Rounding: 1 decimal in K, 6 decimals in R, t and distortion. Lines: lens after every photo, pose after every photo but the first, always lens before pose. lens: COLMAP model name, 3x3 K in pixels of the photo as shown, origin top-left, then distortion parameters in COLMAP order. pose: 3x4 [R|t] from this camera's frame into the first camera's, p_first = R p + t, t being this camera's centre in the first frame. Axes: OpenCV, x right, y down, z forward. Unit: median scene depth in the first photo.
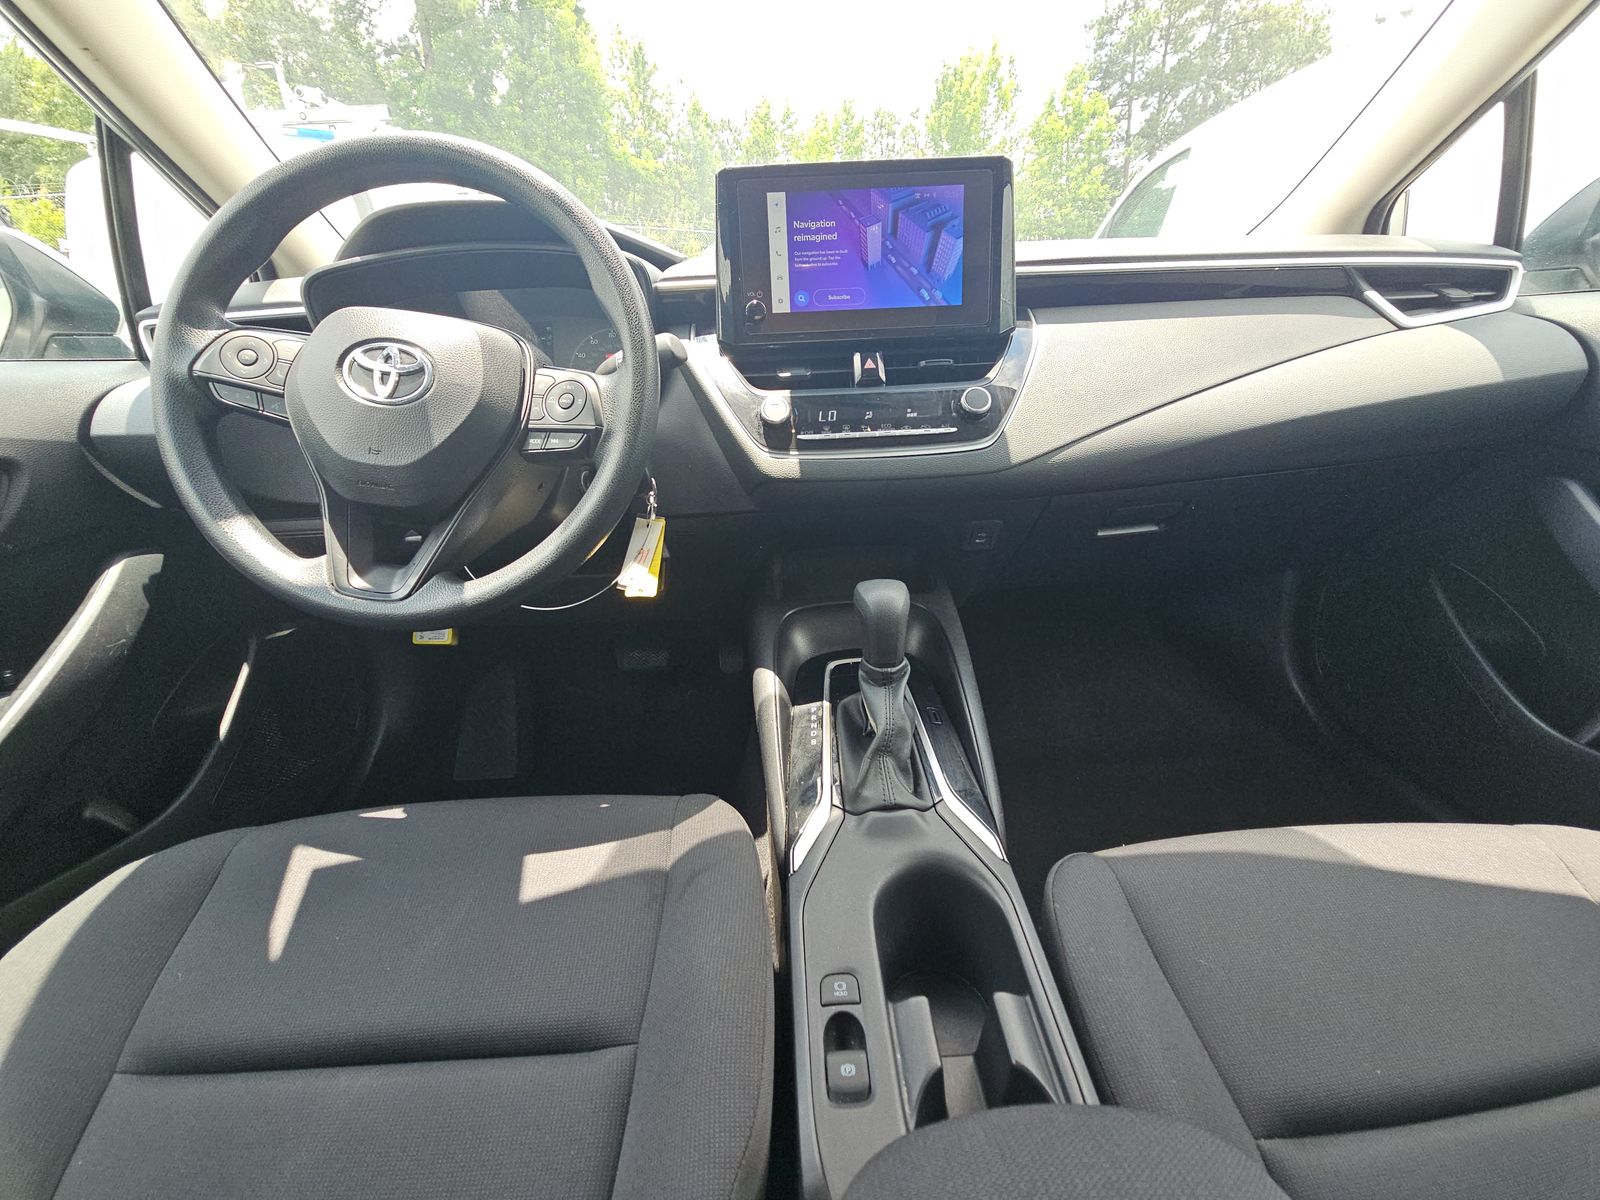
lens RADIAL K [[660.9, 0, 800.0], [0, 660.9, 600.0], [0, 0, 1]] dist [0.003317, 0.000026]
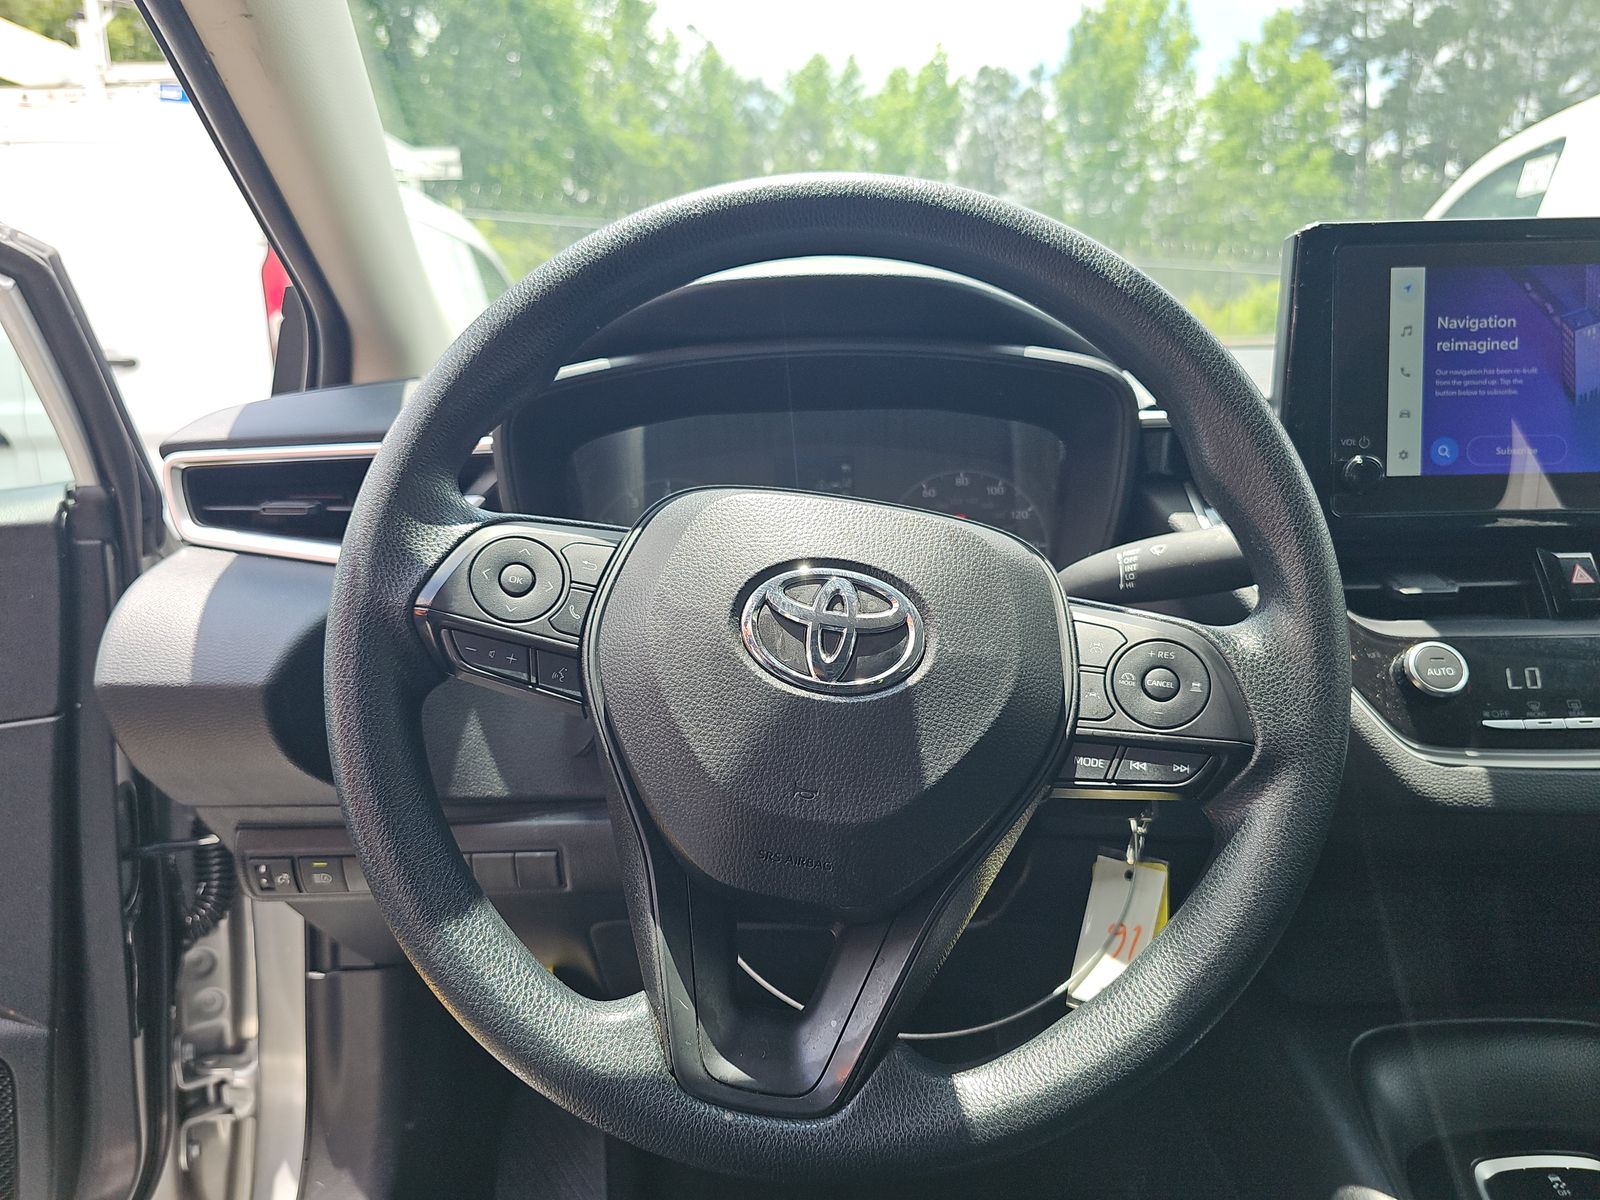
lens RADIAL K [[1090.4, 0, 800.0], [0, 1090.4, 600.0], [0, 0, 1]] dist [-0.002524, 0.005607]
pose [[0.999311, 0.026403, -0.026093, -0.476334], [-0.030661, 0.983326, -0.179246, -0.167323], [0.020925, 0.179922, 0.983458, 0.158195]]
